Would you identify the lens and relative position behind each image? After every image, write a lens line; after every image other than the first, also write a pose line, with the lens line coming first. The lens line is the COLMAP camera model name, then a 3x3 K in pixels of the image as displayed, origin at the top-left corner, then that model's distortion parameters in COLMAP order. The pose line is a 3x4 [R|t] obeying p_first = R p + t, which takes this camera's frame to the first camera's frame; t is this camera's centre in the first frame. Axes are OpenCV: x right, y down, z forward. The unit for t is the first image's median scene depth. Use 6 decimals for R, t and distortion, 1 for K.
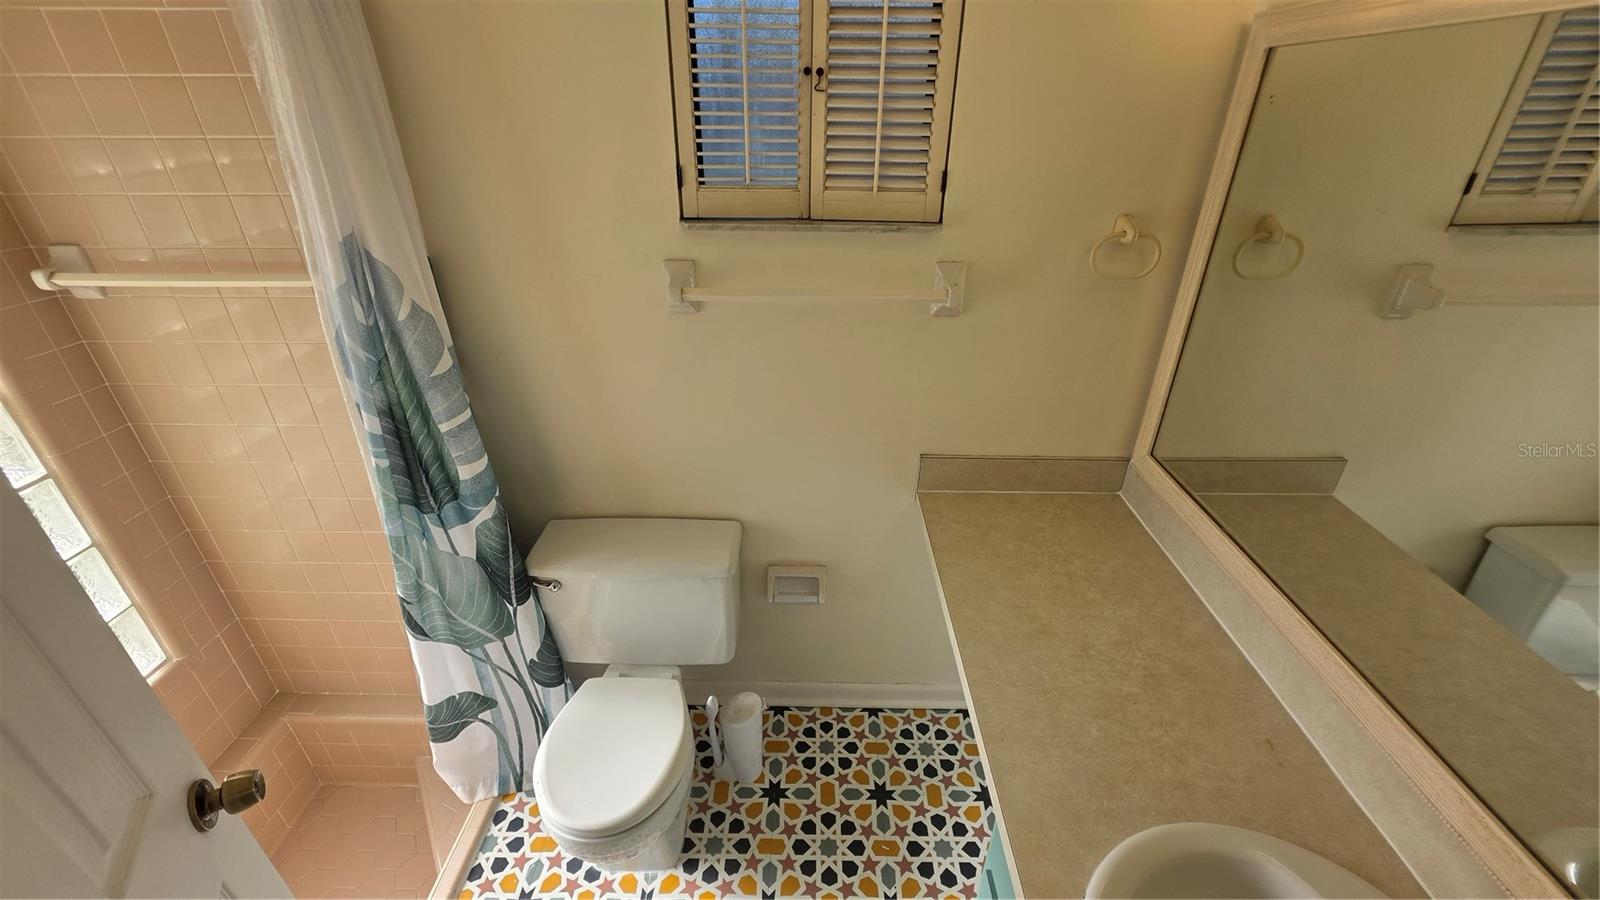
lens RADIAL K [[650.9, 0, 805.7], [0, 650.9, 453.2], [0, 0, 1]] dist [0.000359, 0.000805]
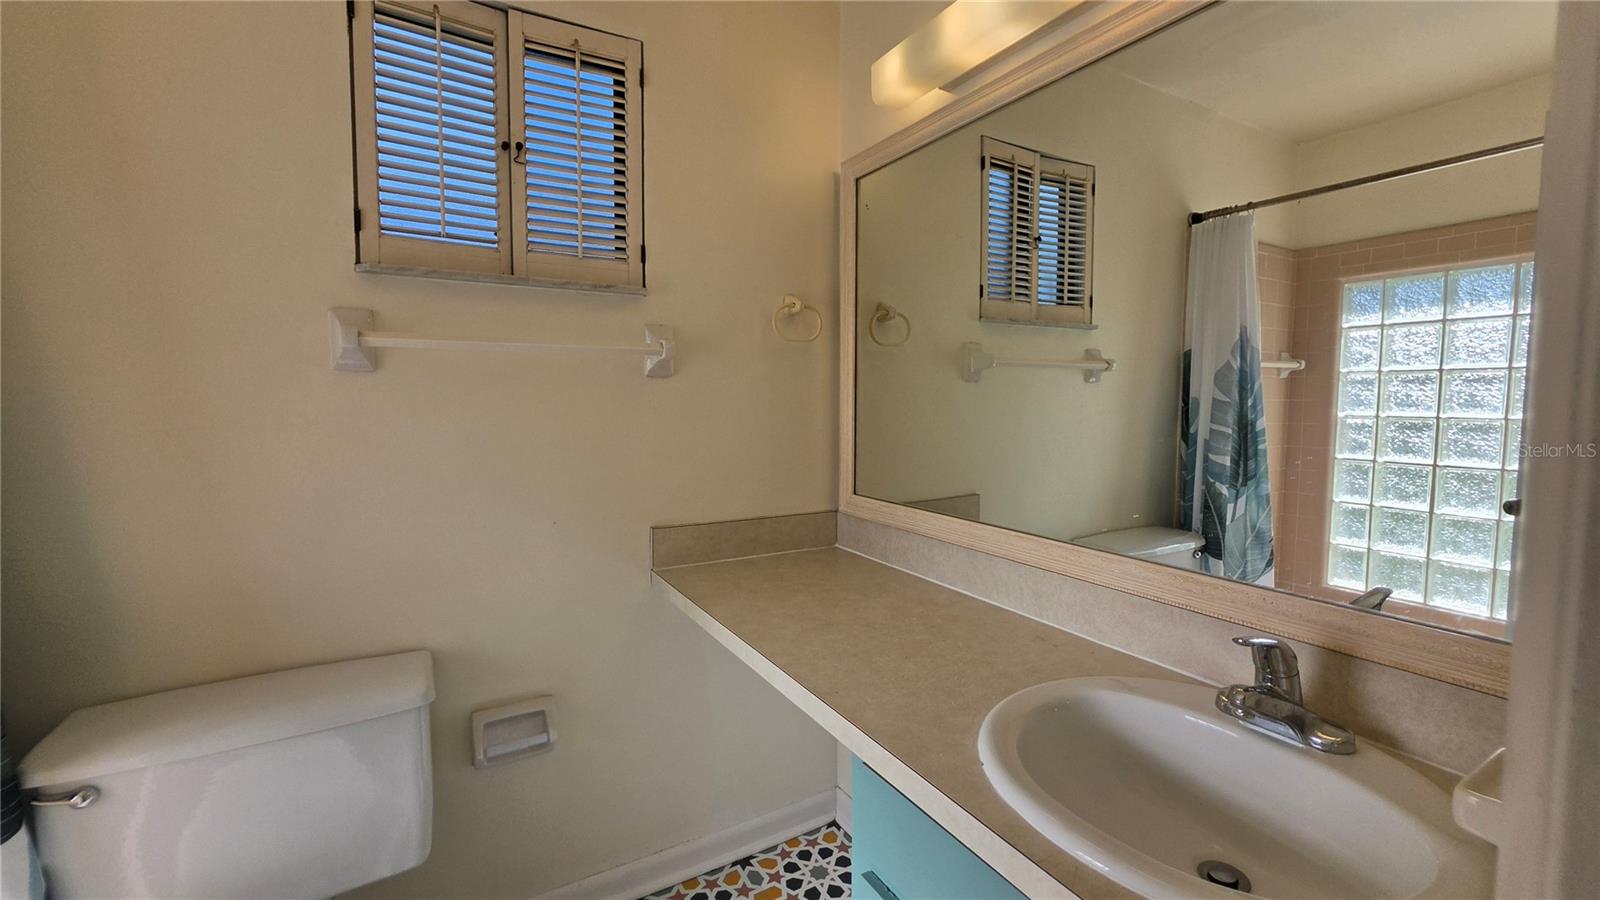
lens RADIAL K [[650.9, 0, 795.7], [0, 650.9, 446.2], [0, 0, 1]] dist [0.000359, 0.000805]
pose [[0.860726, -0.039894, 0.507504, -0.135425], [0.245236, 0.906117, -0.344691, 0.315405], [-0.446106, 0.421143, 0.789701, 0.133756]]
